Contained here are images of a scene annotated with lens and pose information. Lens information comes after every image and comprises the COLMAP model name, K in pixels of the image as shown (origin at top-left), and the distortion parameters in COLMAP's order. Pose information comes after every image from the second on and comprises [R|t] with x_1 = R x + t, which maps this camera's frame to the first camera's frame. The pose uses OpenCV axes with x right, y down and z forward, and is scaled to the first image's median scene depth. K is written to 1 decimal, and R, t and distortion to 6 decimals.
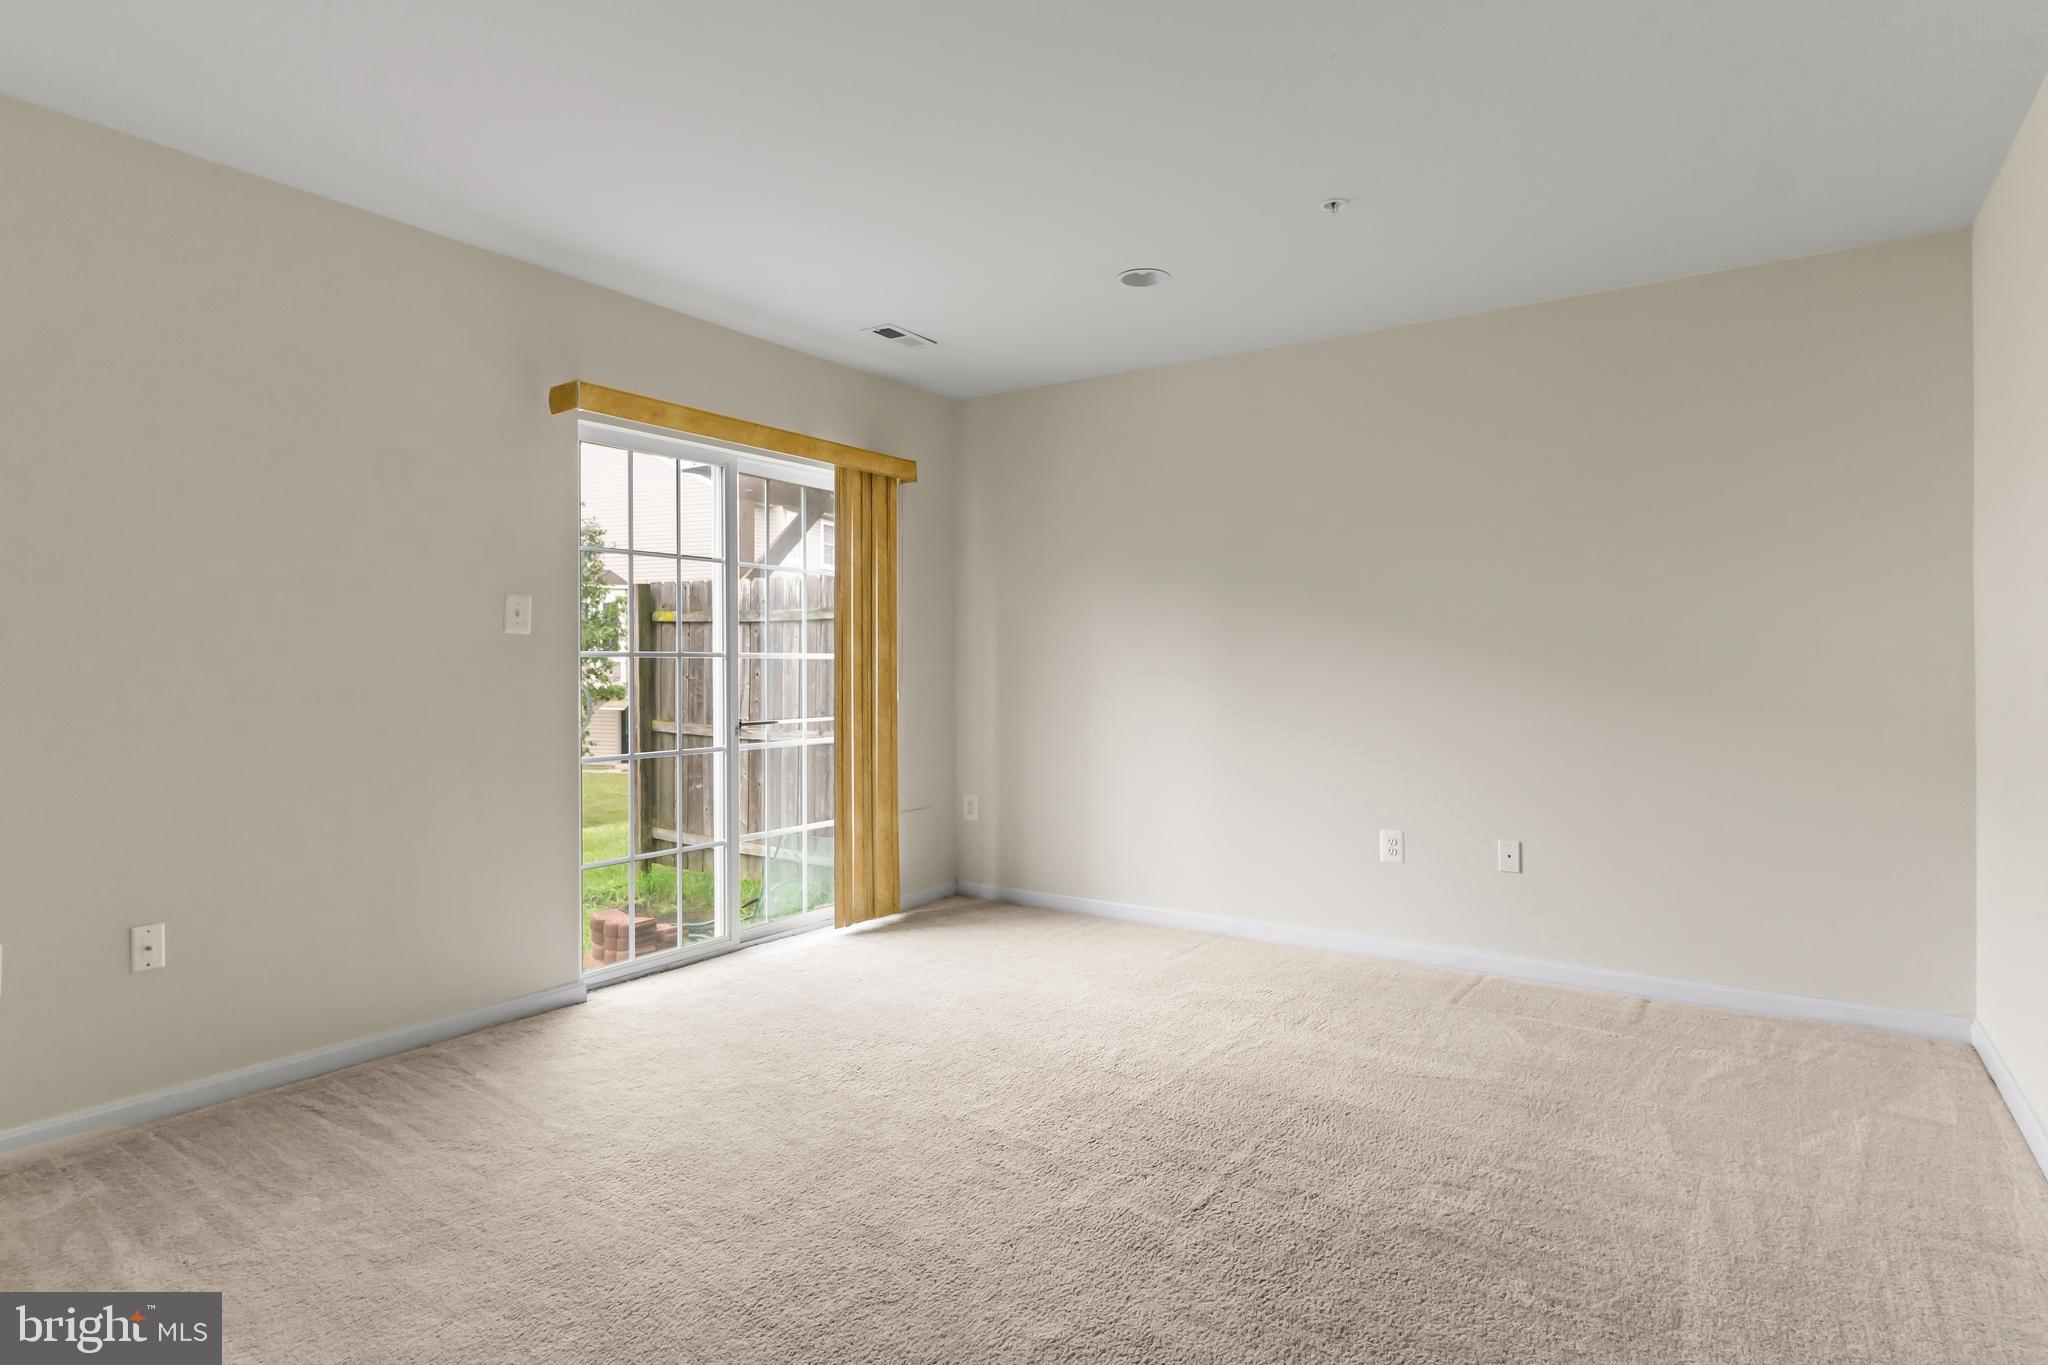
lens RADIAL K [[1100.6, 0, 1032.5], [0, 1100.6, 679.7], [0, 0, 1]] dist [-0.002701, -0.002553]
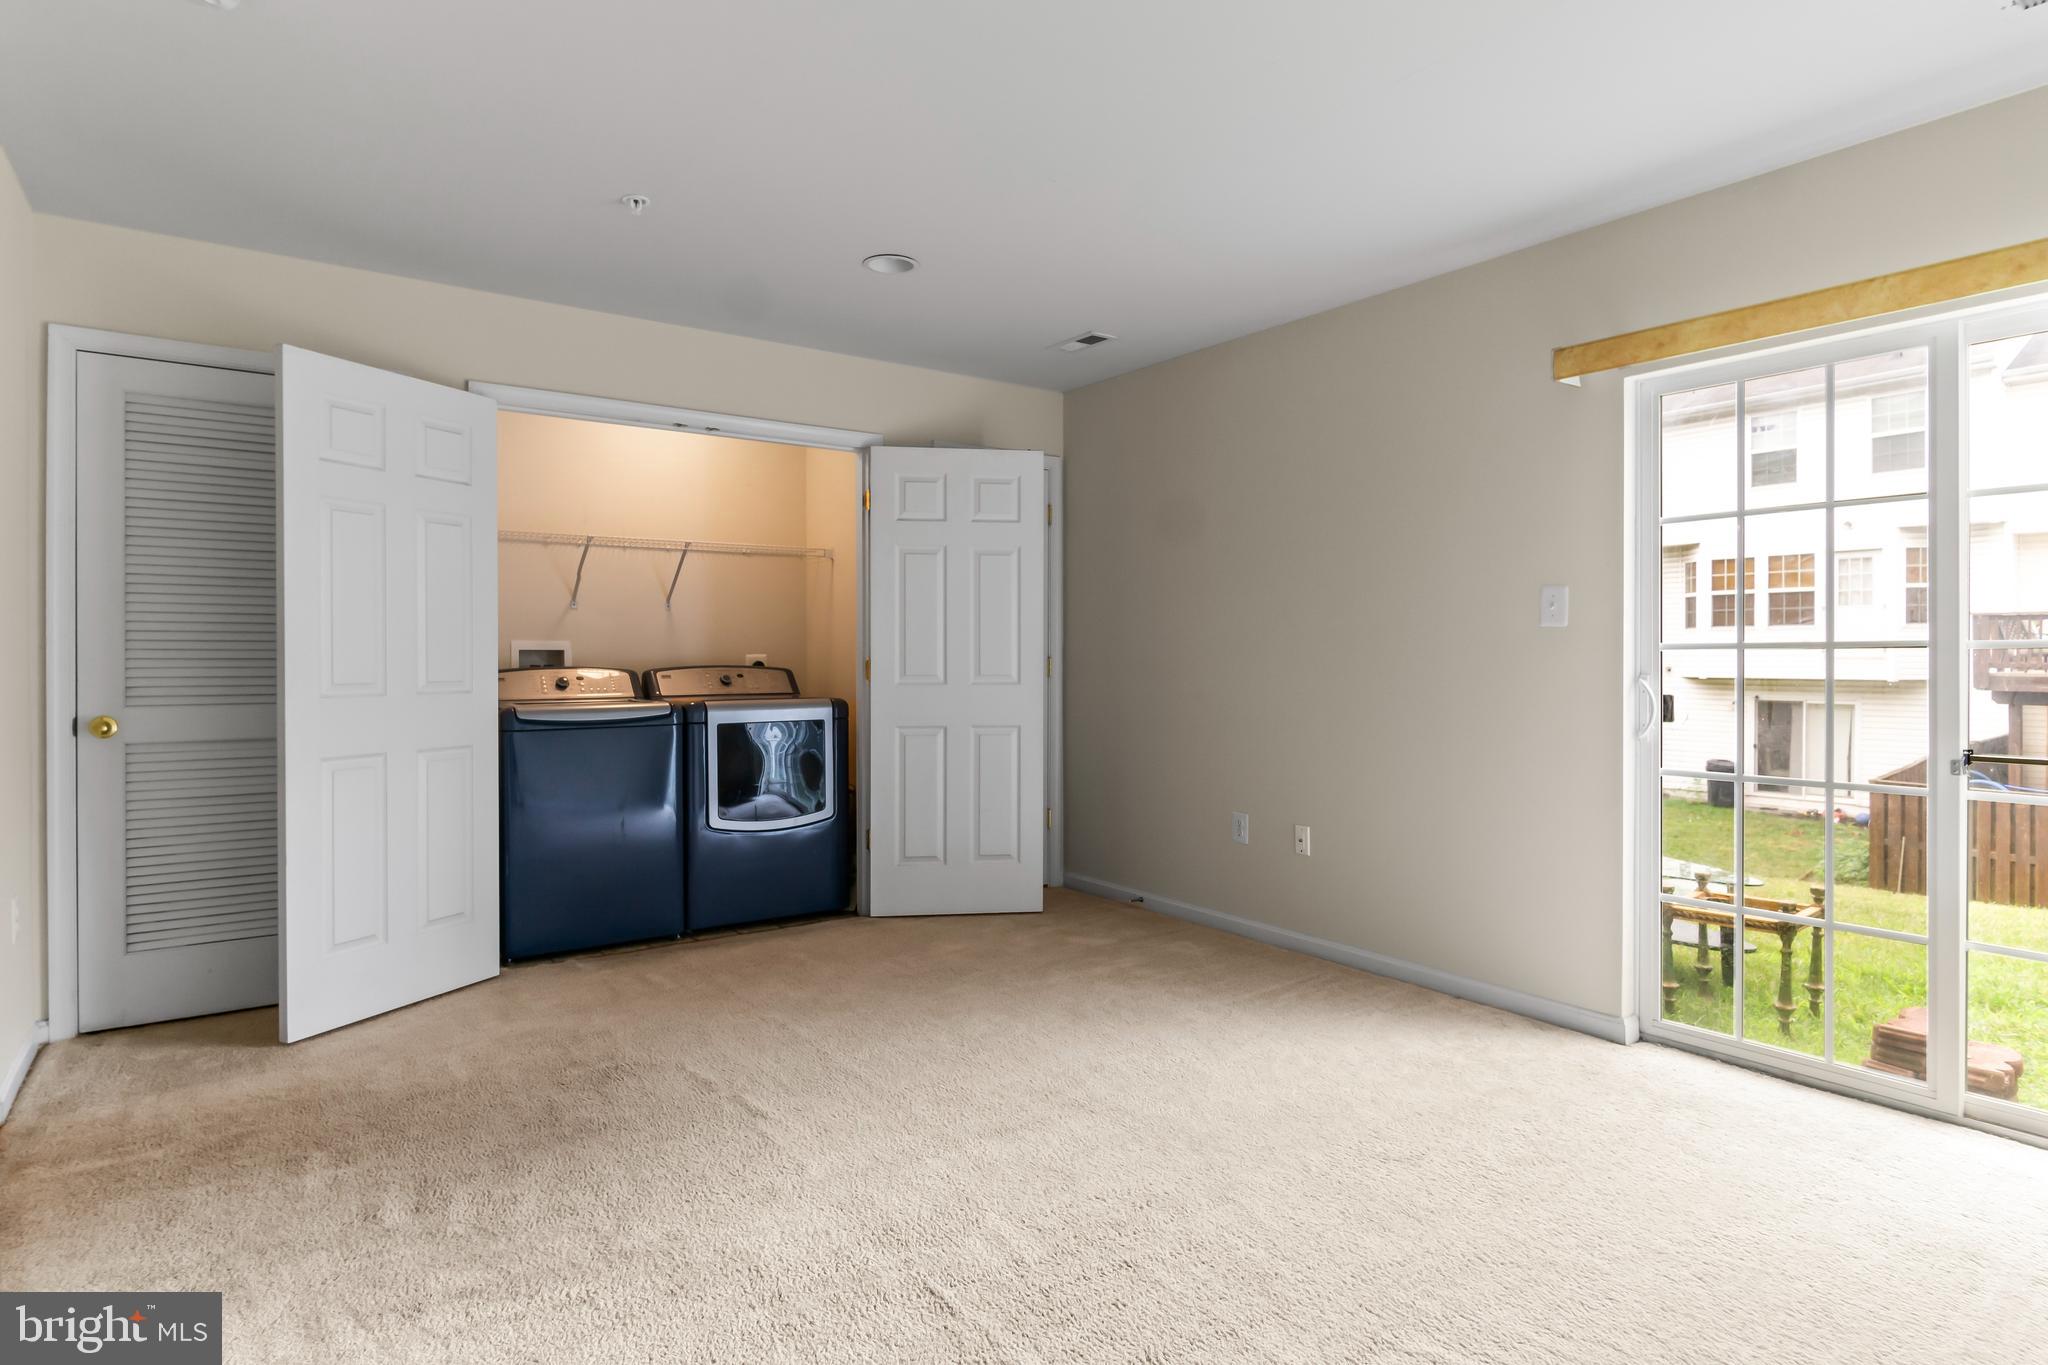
lens RADIAL K [[1100.6, 0, 1026.1], [0, 1100.6, 693.6], [0, 0, 1]] dist [-0.002701, -0.002553]
pose [[-0.343741, 0.026829, -0.938681, 0.603843], [-0.020210, 0.999149, 0.035958, -0.008111], [0.938847, 0.031331, -0.342906, 0.897598]]
